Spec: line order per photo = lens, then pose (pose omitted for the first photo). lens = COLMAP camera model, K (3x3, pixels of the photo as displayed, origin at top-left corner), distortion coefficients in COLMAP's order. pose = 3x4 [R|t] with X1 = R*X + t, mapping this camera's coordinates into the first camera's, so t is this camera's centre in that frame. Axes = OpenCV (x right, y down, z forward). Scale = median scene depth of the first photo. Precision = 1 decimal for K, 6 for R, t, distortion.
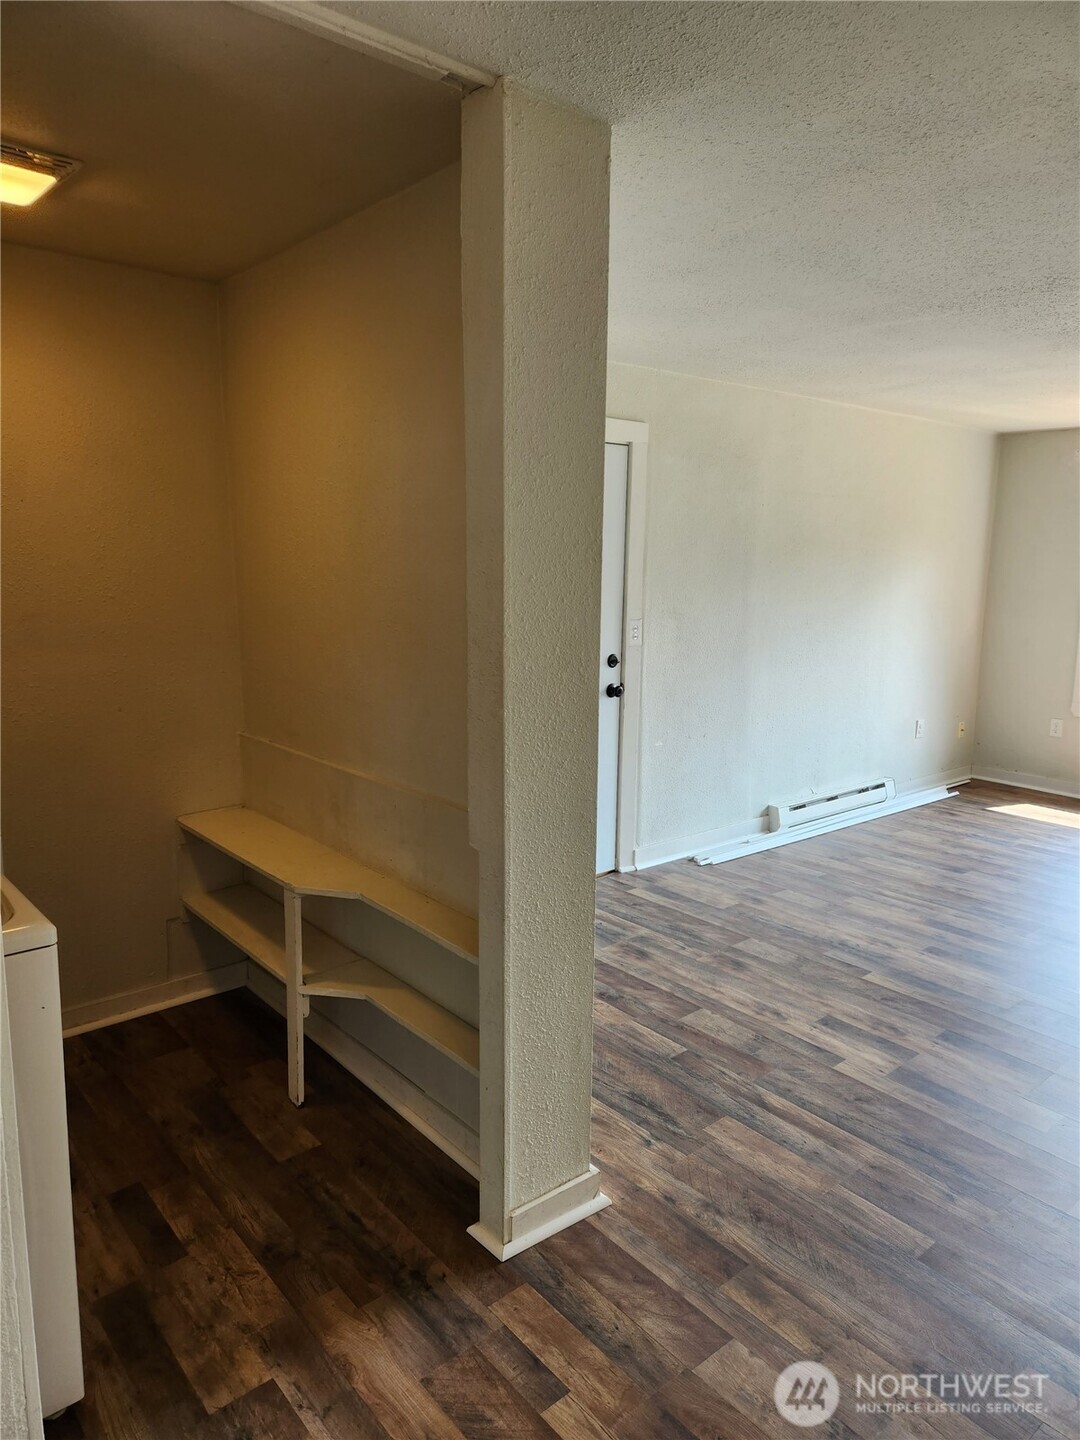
lens RADIAL K [[962.2, 0, 540.0], [0, 962.2, 720.0], [0, 0, 1]] dist [0.093359, -0.085585]
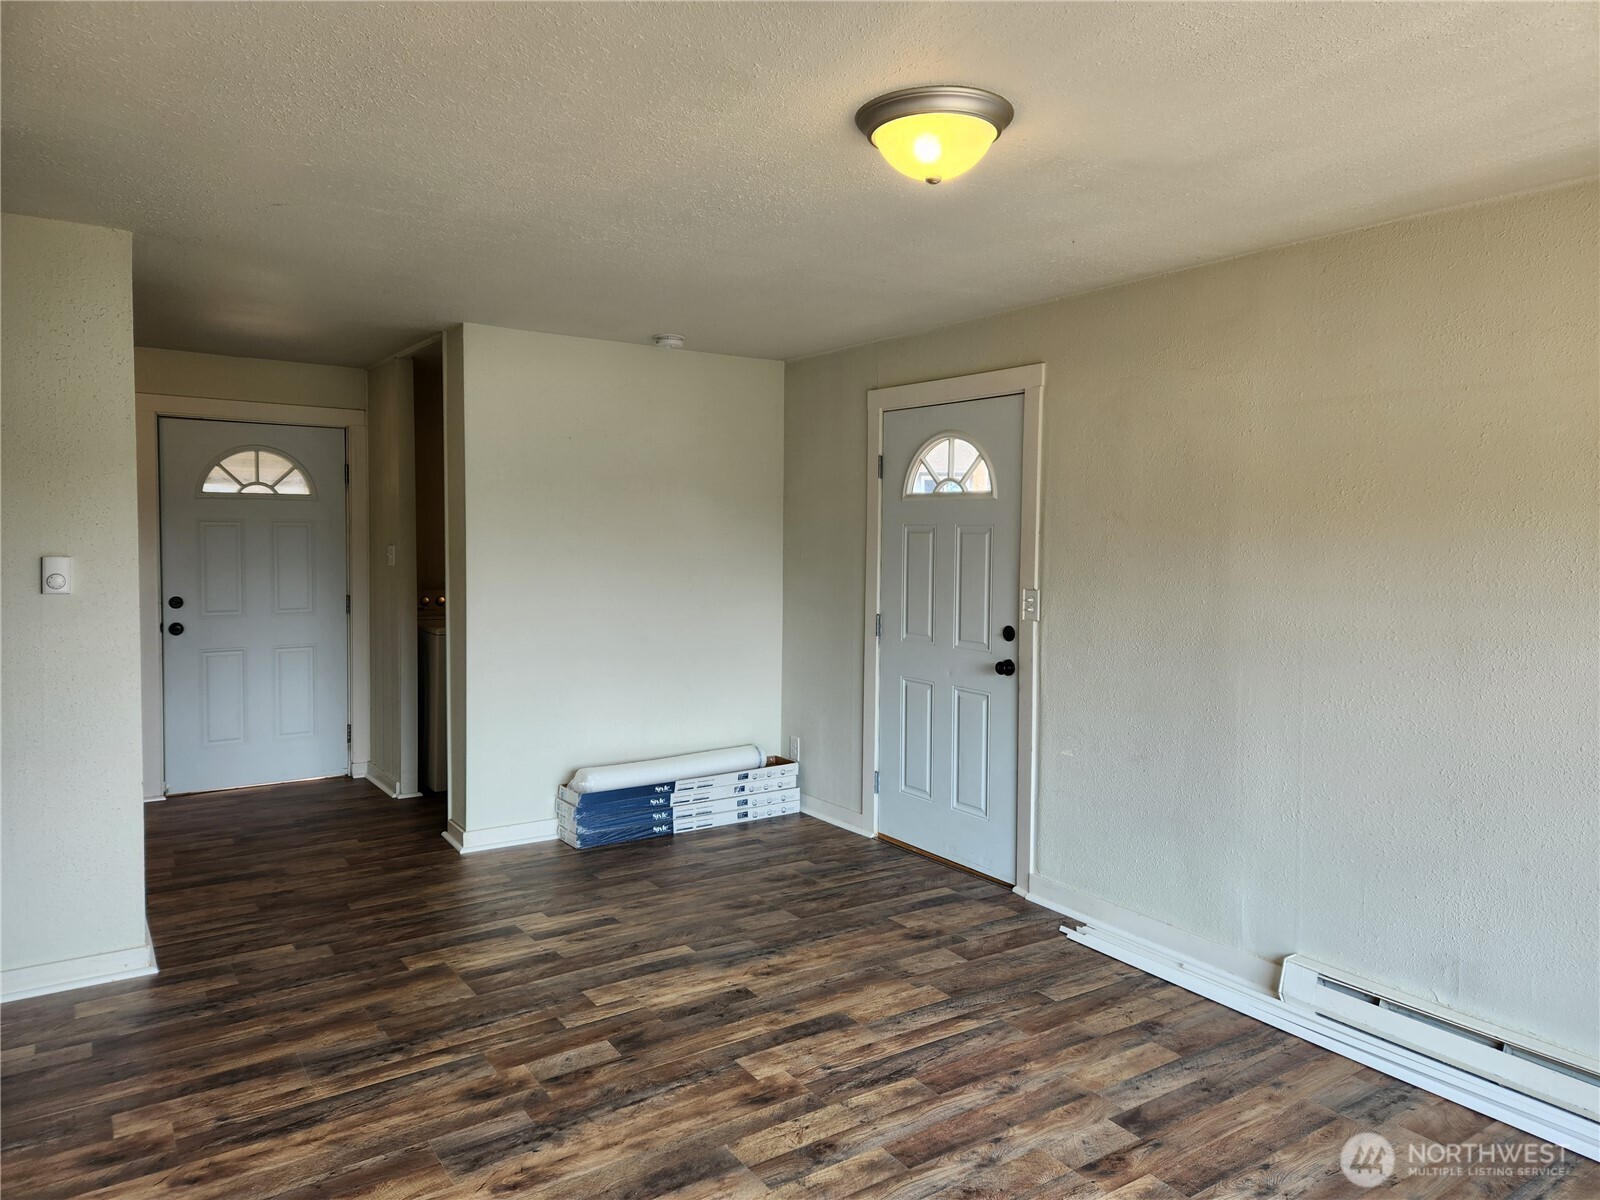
lens RADIAL K [[1069.1, 0, 809.0], [0, 1069.1, 593.0], [0, 0, 1]] dist [0.093359, -0.085585]
pose [[-0.094025, 0.046012, -0.994506, 1.065169], [-0.176569, 0.982325, 0.062142, -0.127483], [0.979787, 0.181442, -0.084239, 0.900568]]
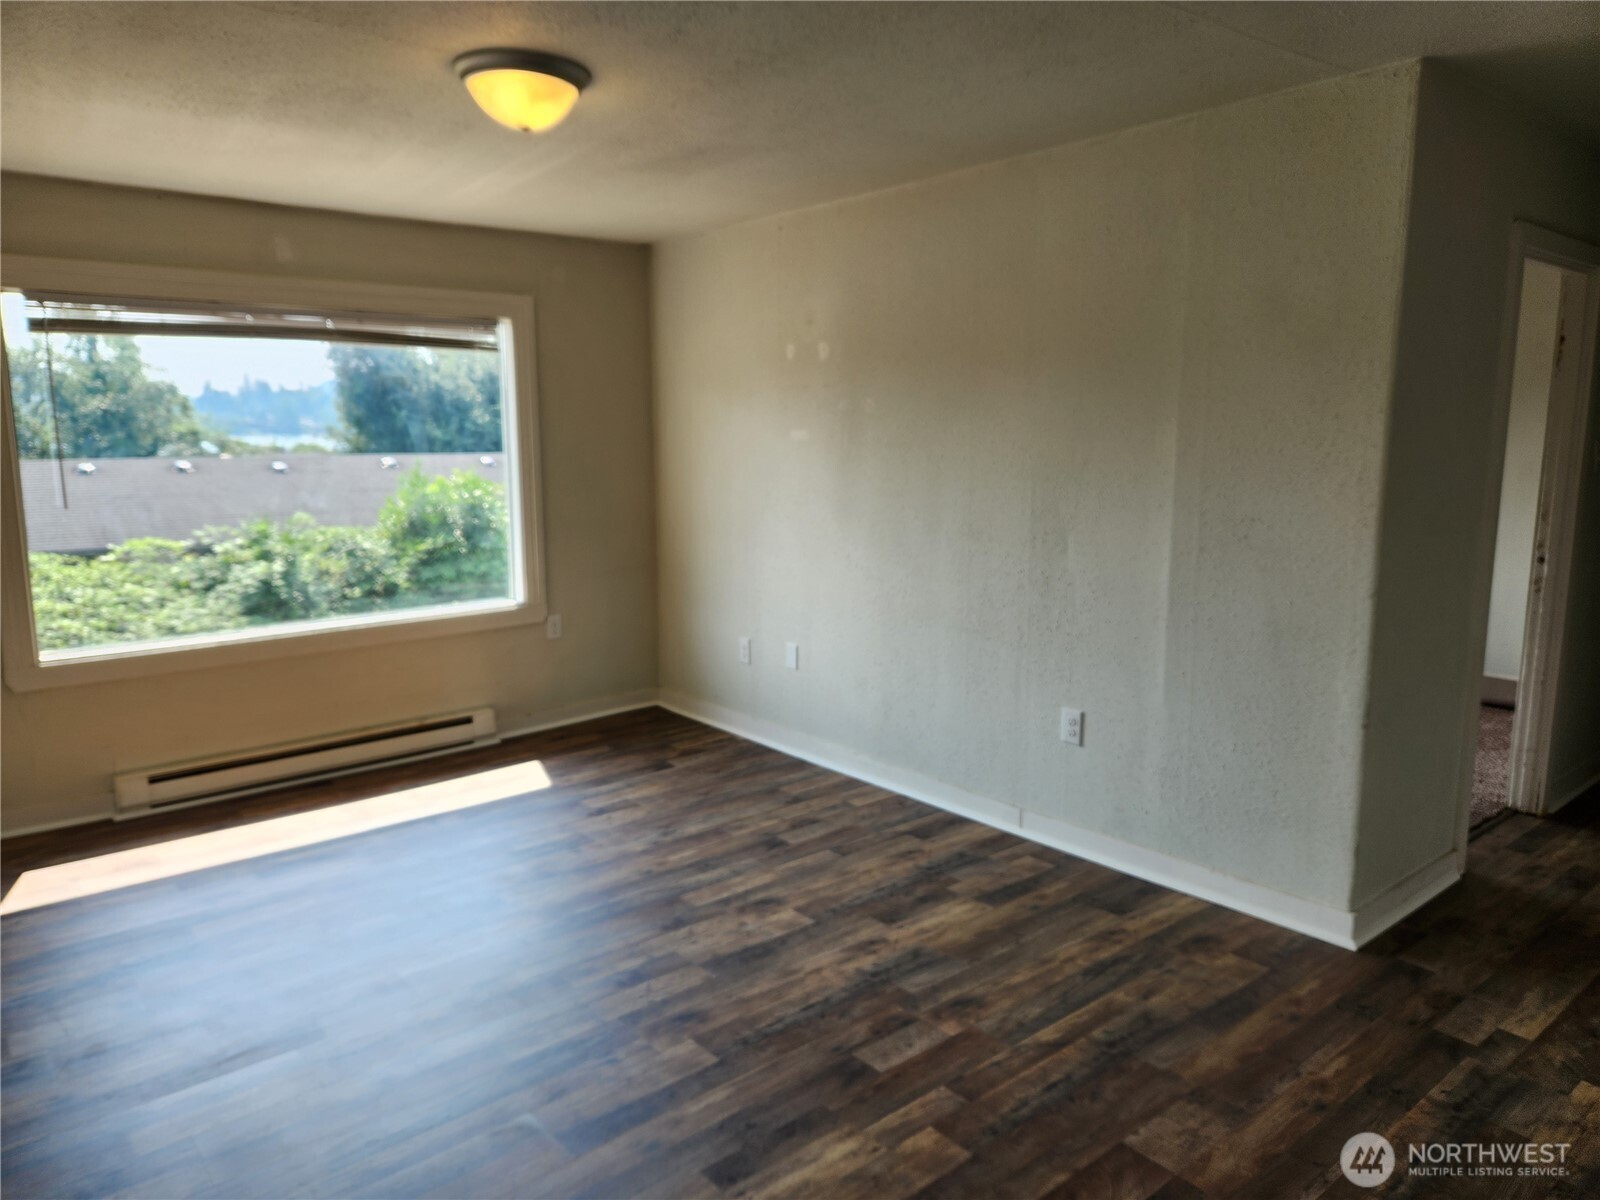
lens RADIAL K [[1077.6, 0, 806.5], [0, 1077.6, 594.5], [0, 0, 1]] dist [0.087259, -0.084675]
pose [[-0.004441, -0.166991, 0.985948, -0.092150], [0.168011, 0.971818, 0.165354, -0.121570], [-0.985775, 0.166385, 0.023740, 0.754085]]
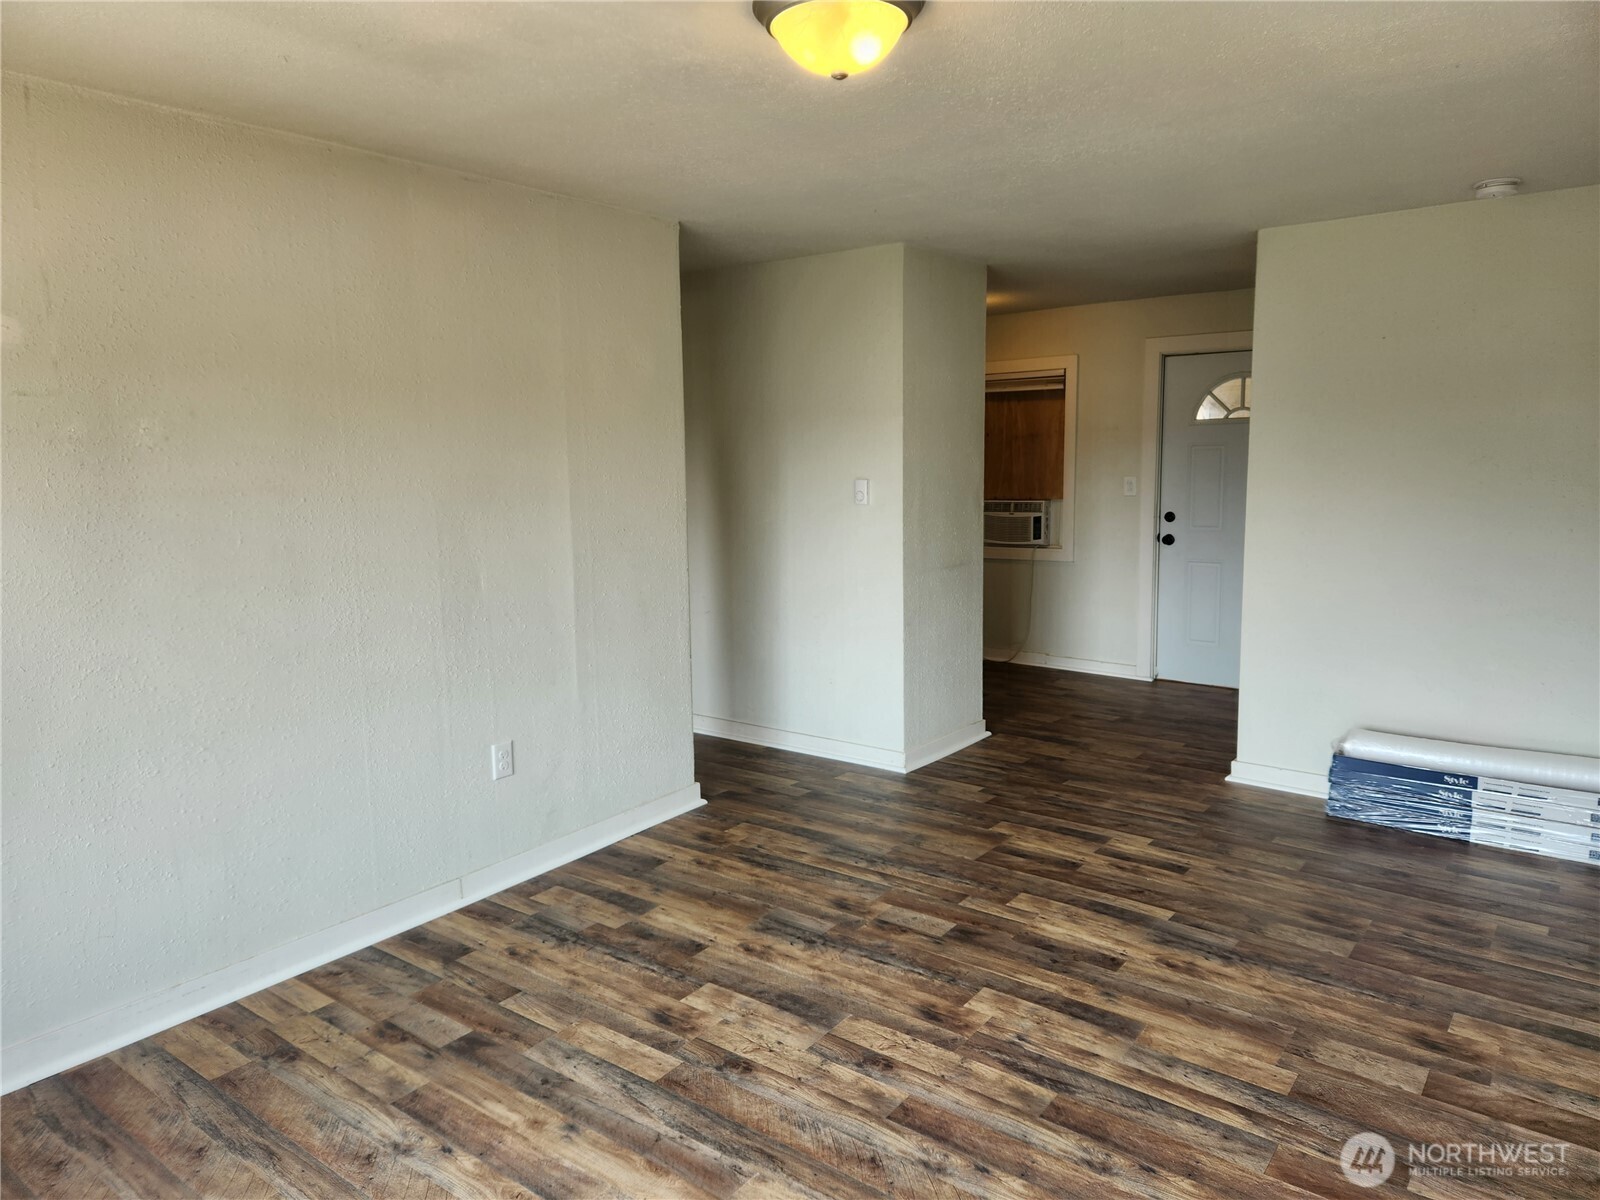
lens RADIAL K [[1077.6, 0, 806.5], [0, 1077.6, 594.5], [0, 0, 1]] dist [0.087259, -0.084675]
pose [[-0.975438, 0.031291, -0.218042, 0.670313], [-0.033783, 0.956897, 0.288456, -0.216699], [0.217670, 0.288737, -0.932336, 1.378529]]
